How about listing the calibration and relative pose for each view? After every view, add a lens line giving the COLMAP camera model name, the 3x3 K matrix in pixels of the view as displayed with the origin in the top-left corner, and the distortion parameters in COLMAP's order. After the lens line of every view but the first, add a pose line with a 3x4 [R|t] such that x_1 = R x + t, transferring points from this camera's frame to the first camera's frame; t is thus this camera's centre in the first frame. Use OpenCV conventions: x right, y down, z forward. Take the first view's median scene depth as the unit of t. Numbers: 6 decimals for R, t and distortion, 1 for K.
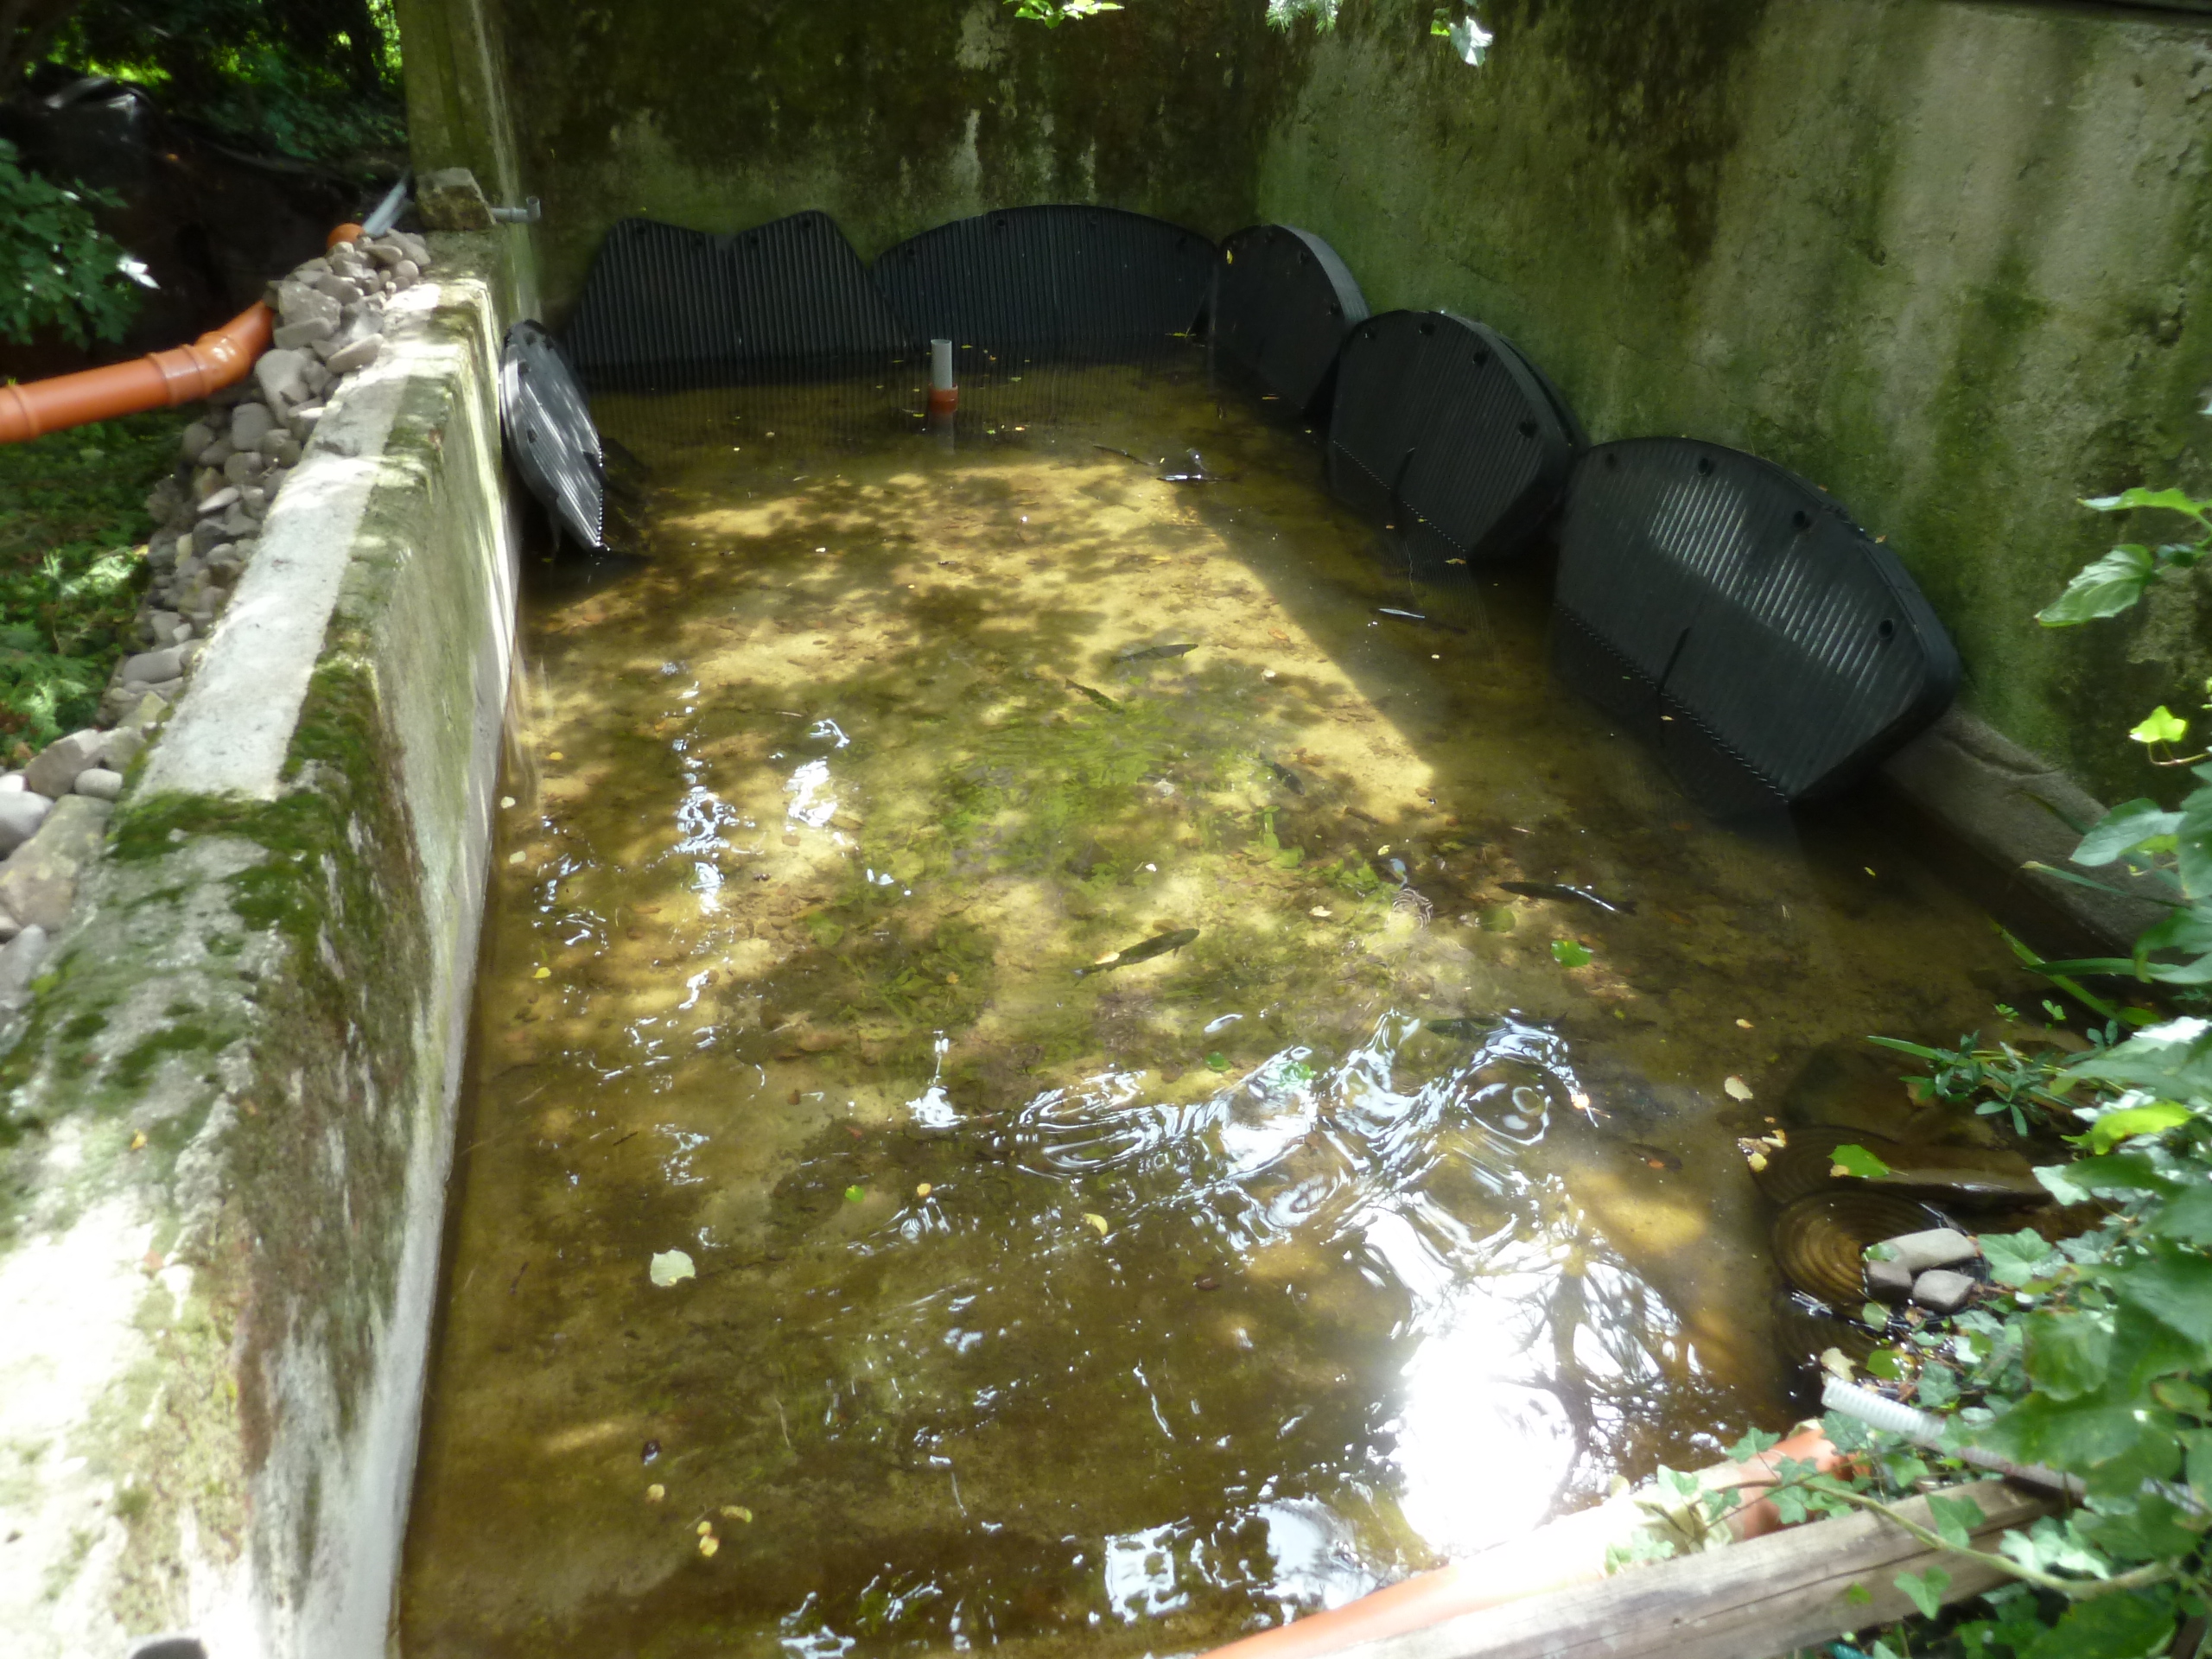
lens RADIAL K [[1656.5, 0, 1109.7], [0, 1656.5, 827.0], [0, 0, 1]] dist [-0.031067, 0.000264]
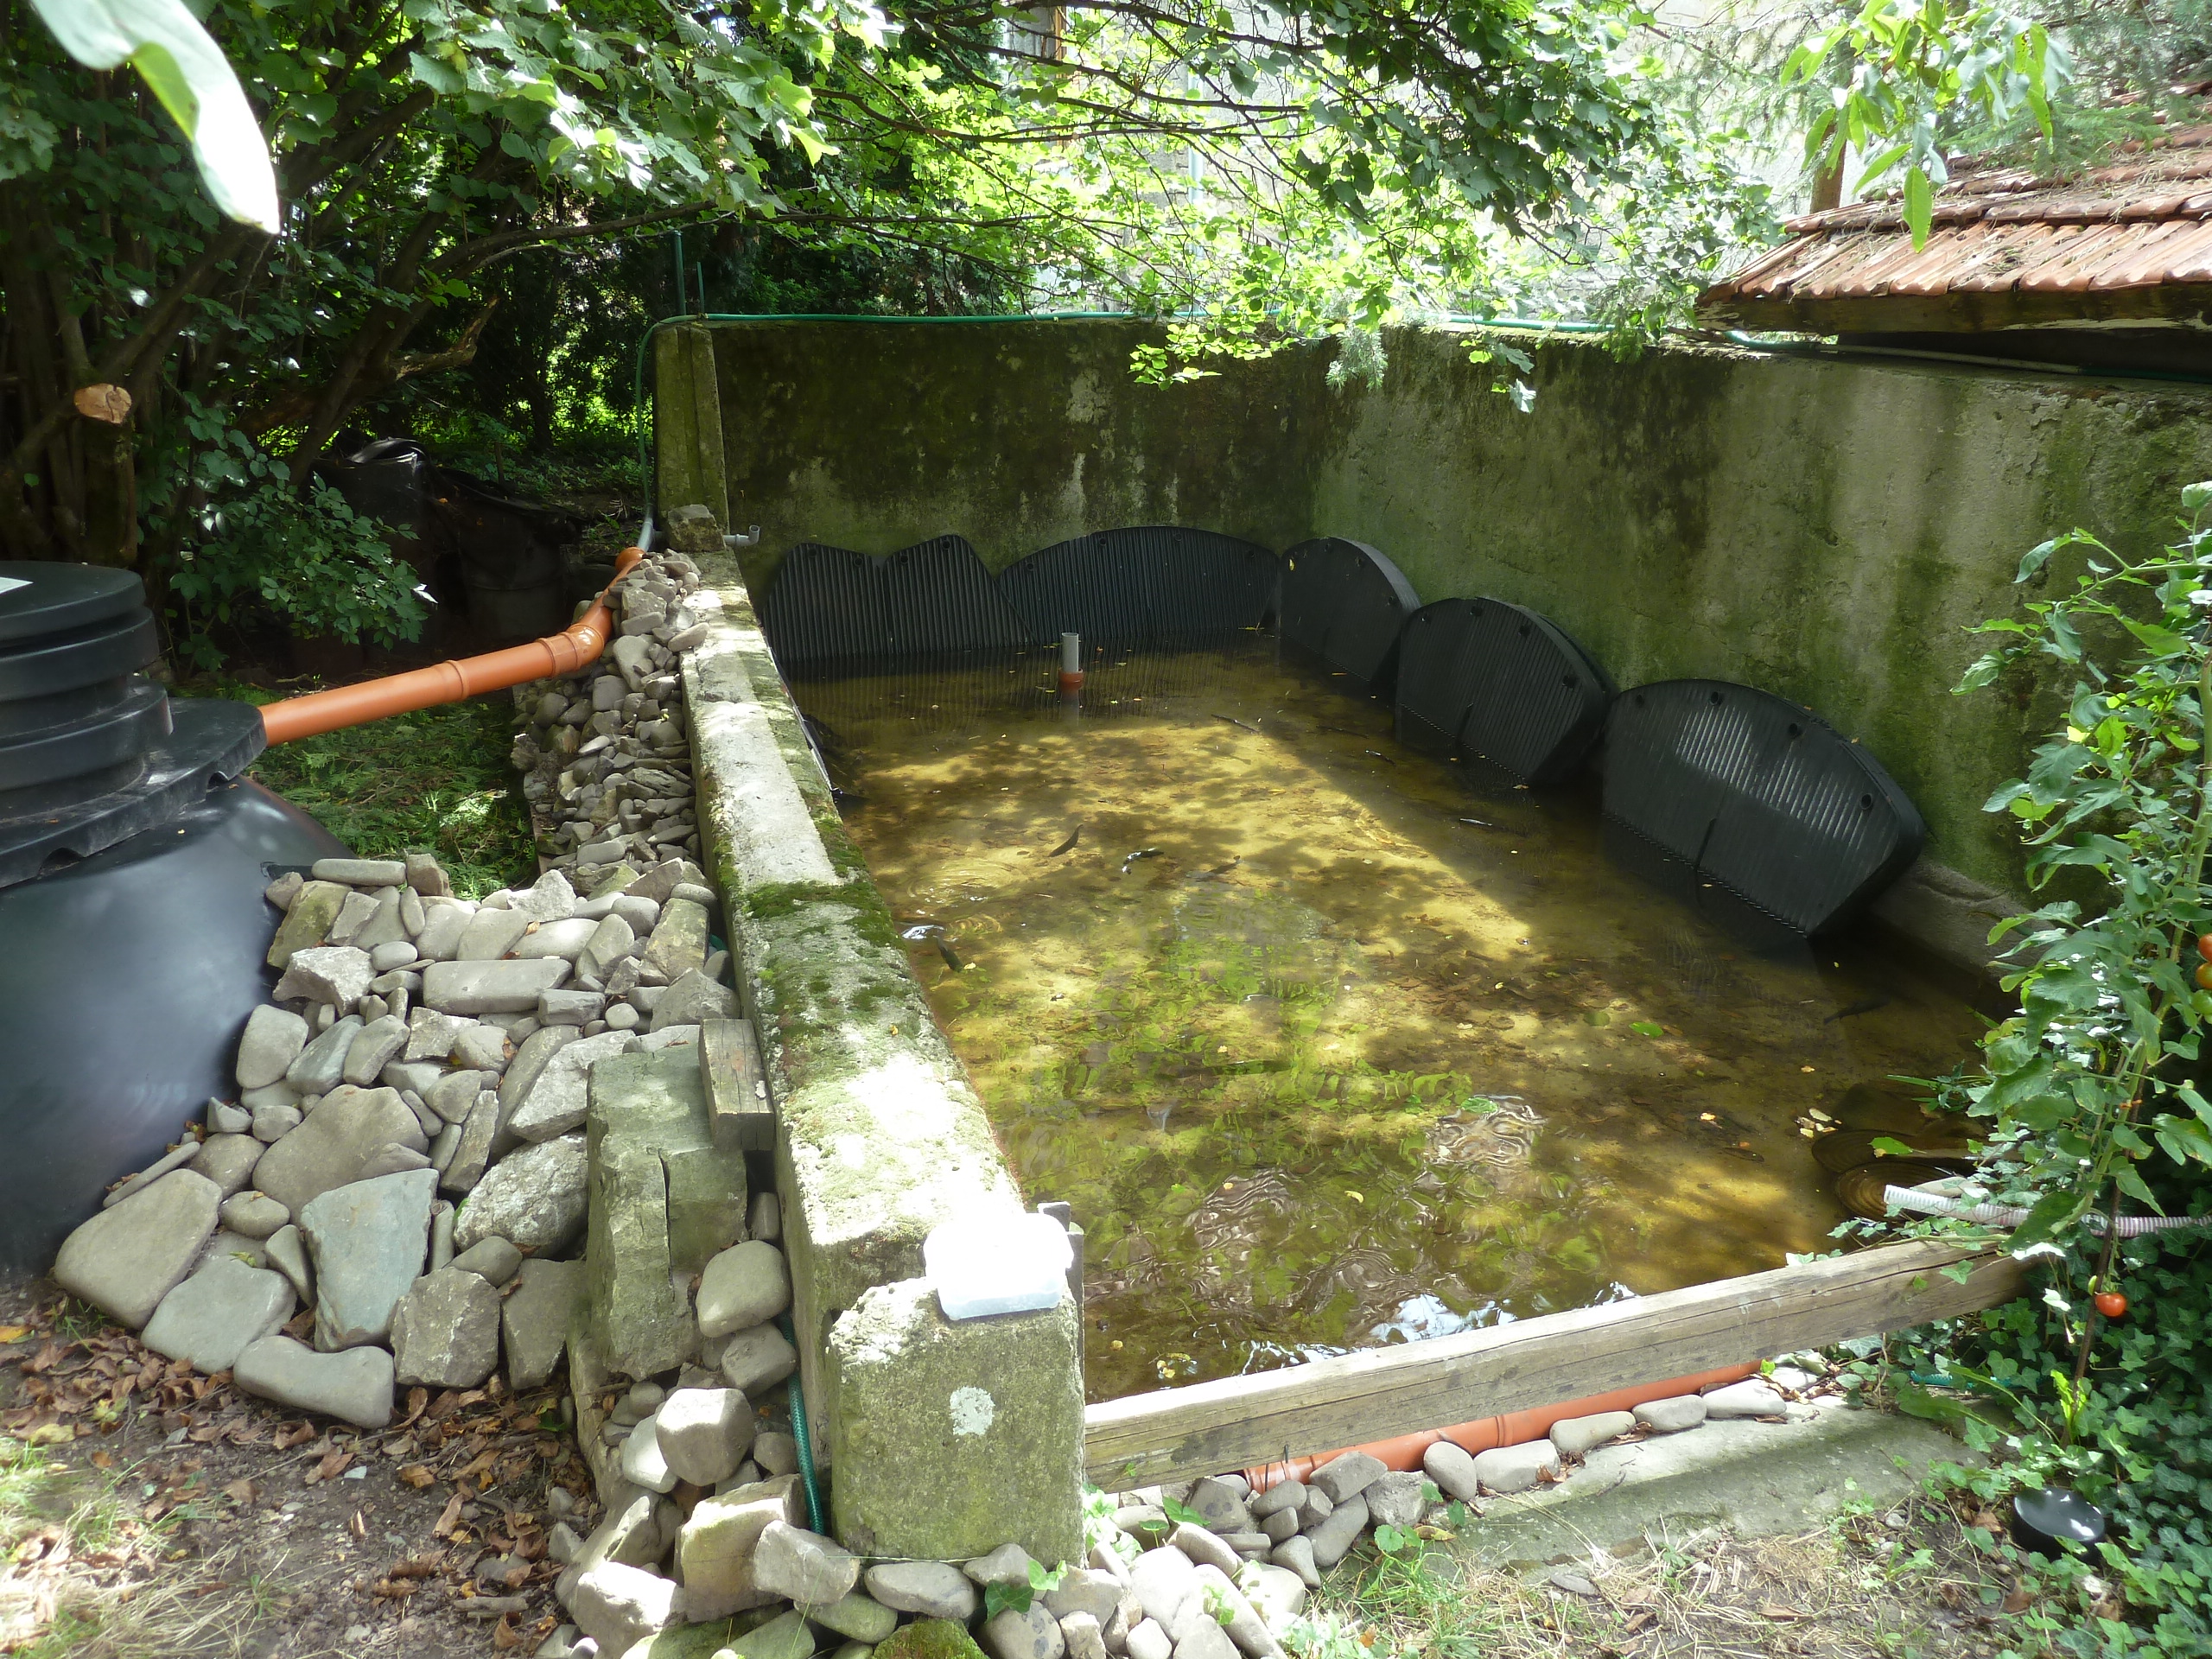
lens RADIAL K [[1665.5, 0, 1107.3], [0, 1665.5, 830.5], [0, 0, 1]] dist [-0.029643, 0.004730]
pose [[0.999608, -0.024449, 0.013674, -0.137413], [0.026554, 0.982459, -0.184581, 0.110327], [-0.008921, 0.184871, 0.982722, -0.263267]]
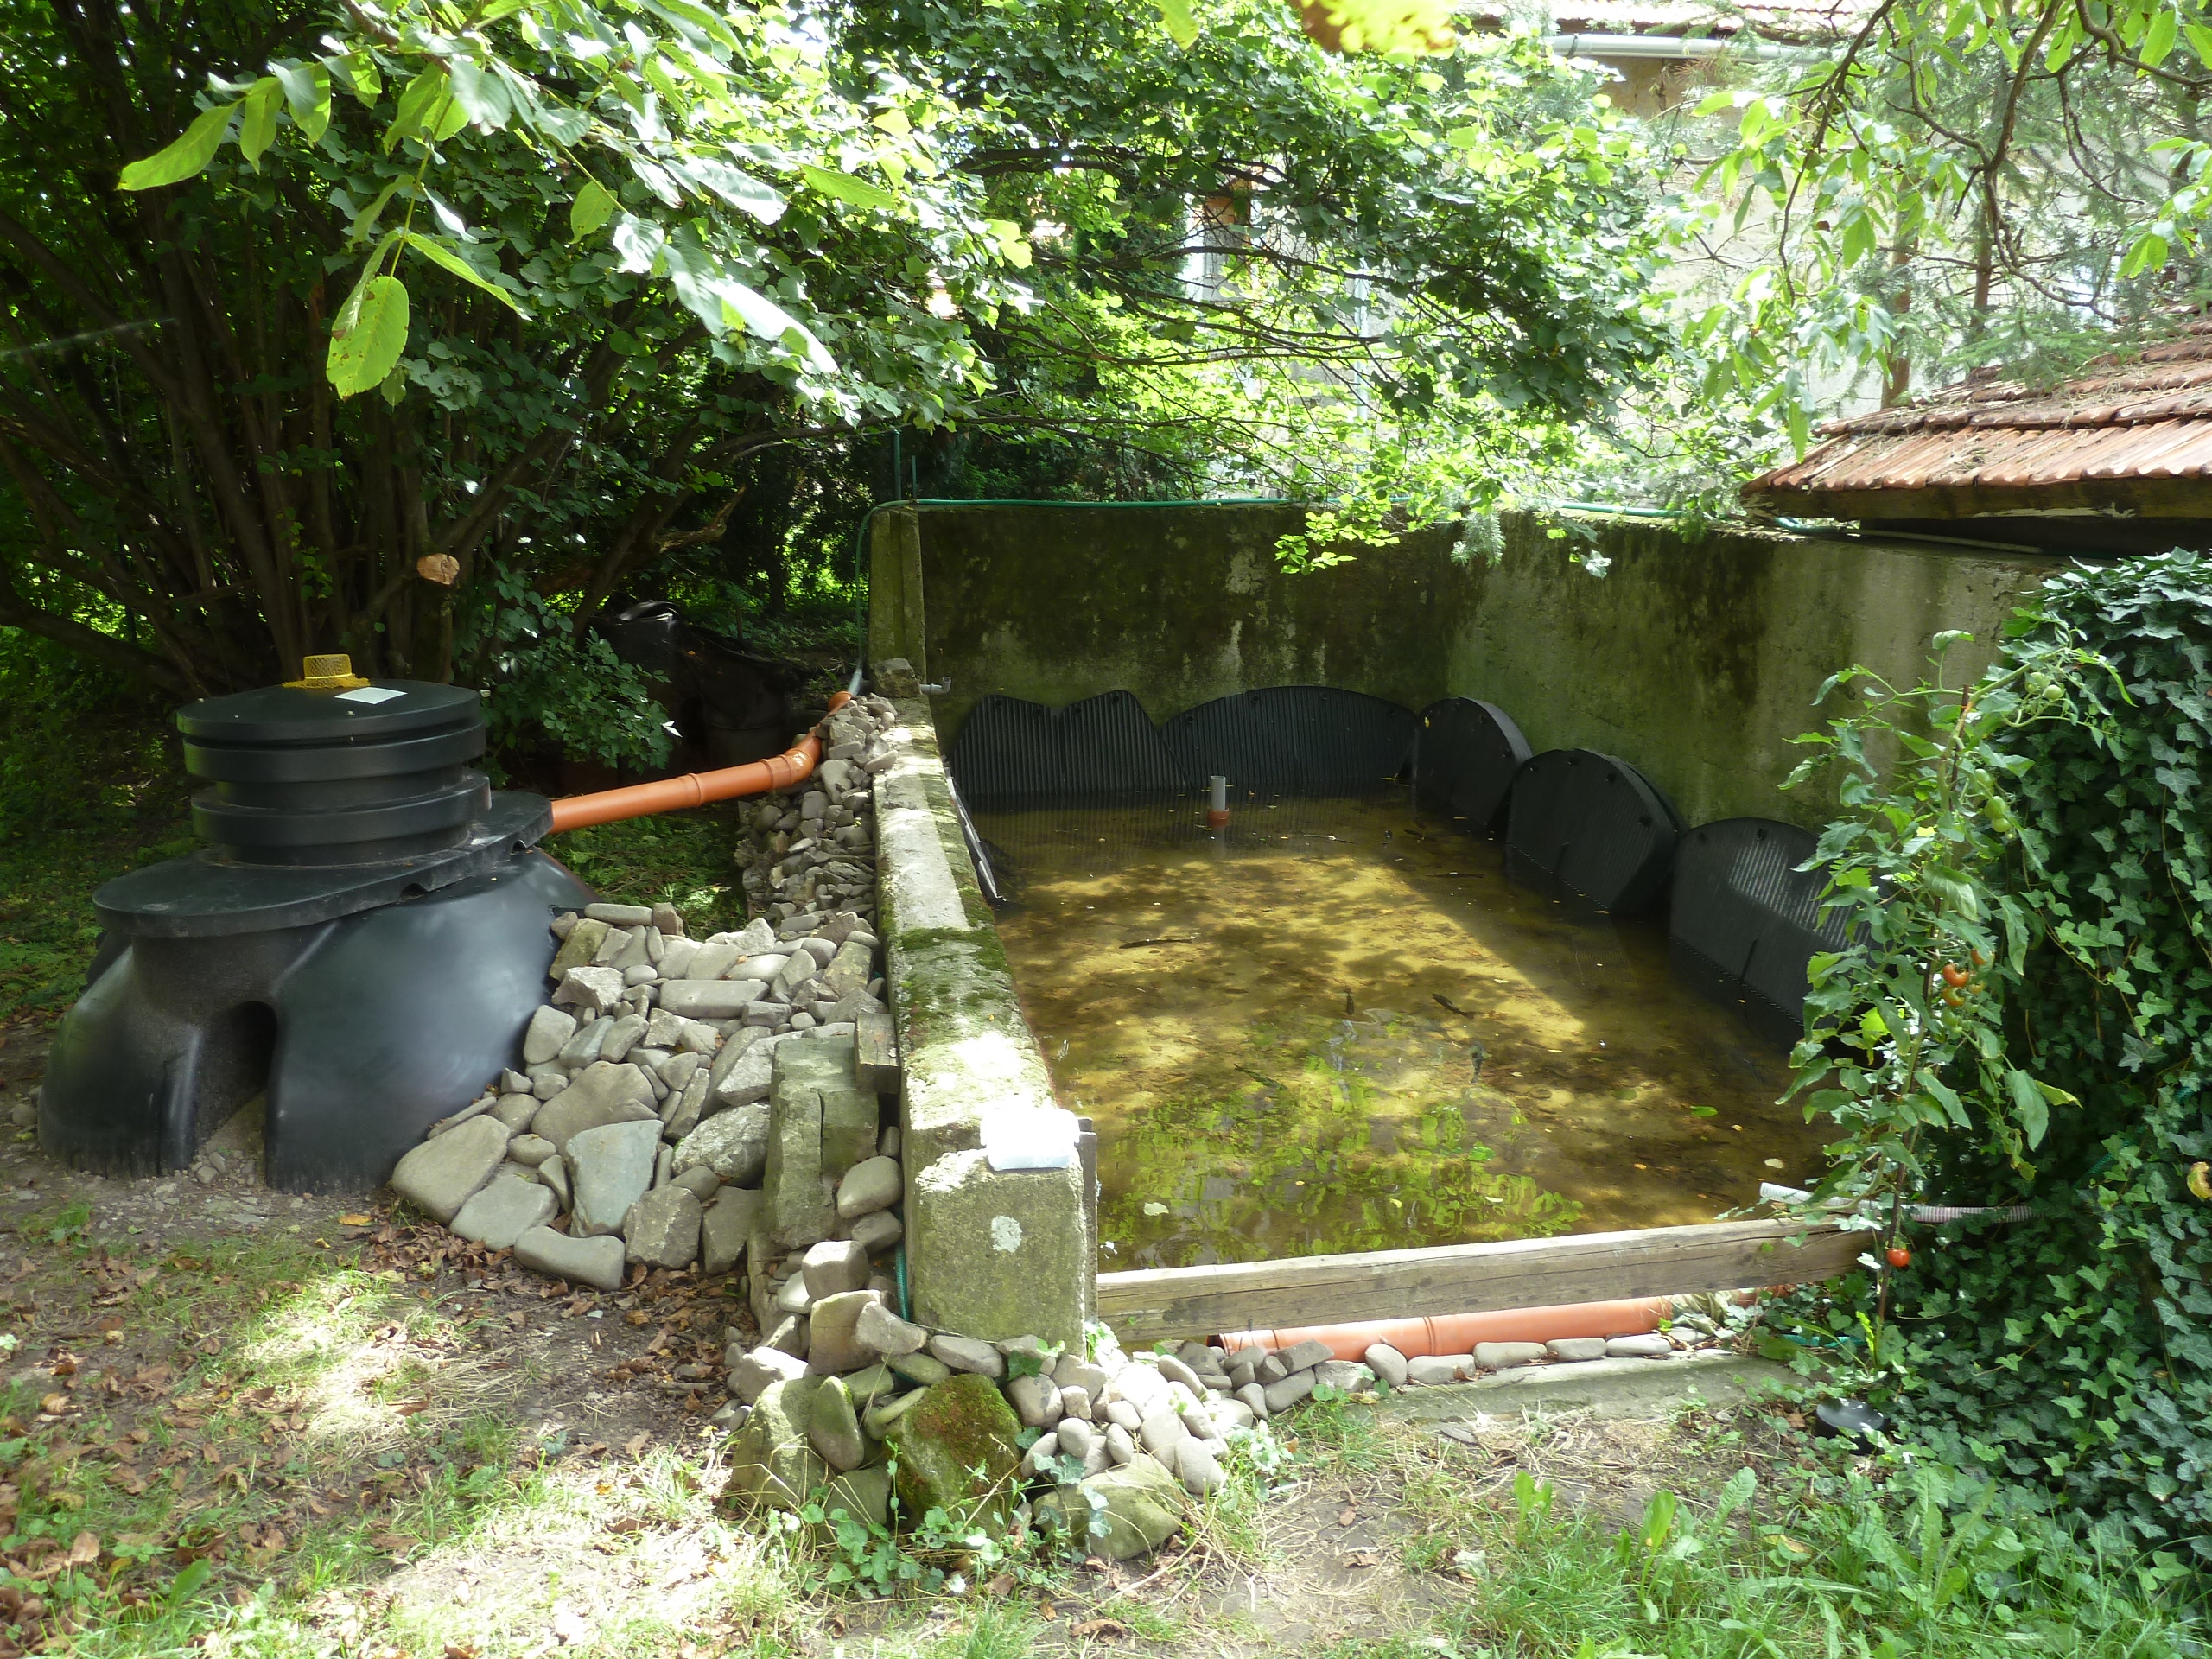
lens RADIAL K [[1671.1, 0, 1103.4], [0, 1671.1, 833.6], [0, 0, 1]] dist [-0.026567, 0.005618]
pose [[0.993644, 0.003113, -0.112528, -0.057753], [-0.034924, 0.958821, -0.281856, 0.214534], [0.107017, 0.283995, 0.952835, -0.473738]]
